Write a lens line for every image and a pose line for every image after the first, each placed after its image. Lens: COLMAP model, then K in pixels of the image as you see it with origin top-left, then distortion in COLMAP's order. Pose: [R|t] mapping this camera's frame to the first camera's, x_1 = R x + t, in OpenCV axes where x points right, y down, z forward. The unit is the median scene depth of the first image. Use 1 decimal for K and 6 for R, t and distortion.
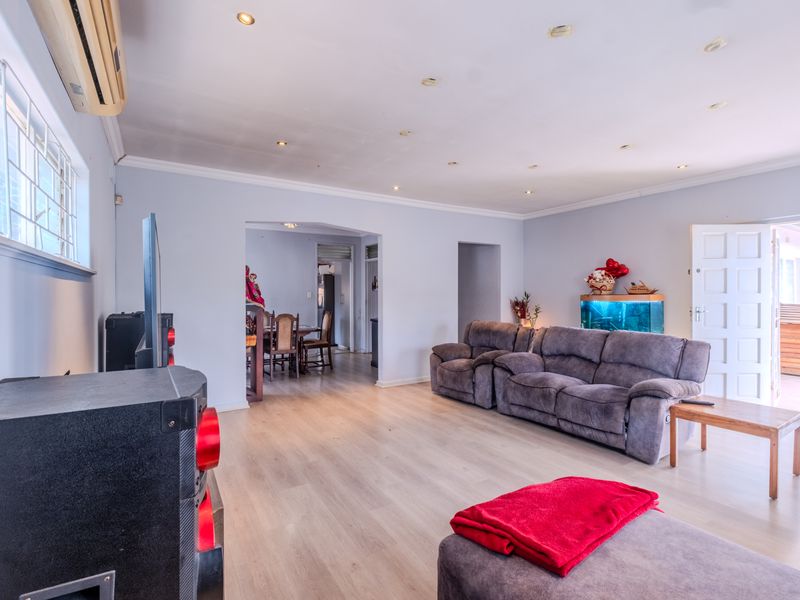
lens RADIAL K [[391.7, 0, 397.6], [0, 391.7, 294.8], [0, 0, 1]] dist [0.004973, -0.005483]
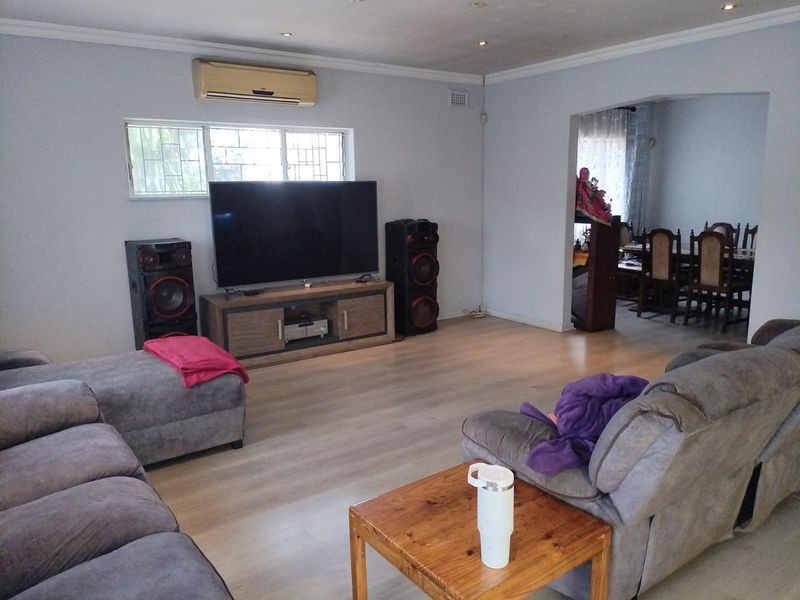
lens RADIAL K [[602.7, 0, 415.4], [0, 602.7, 299.0], [0, 0, 1]] dist [0.067868, -0.065177]
pose [[0.071506, 0.181146, -0.980853, 1.053602], [0.012749, 0.983124, 0.182495, -0.049170], [0.997359, -0.025555, 0.067990, 0.636017]]
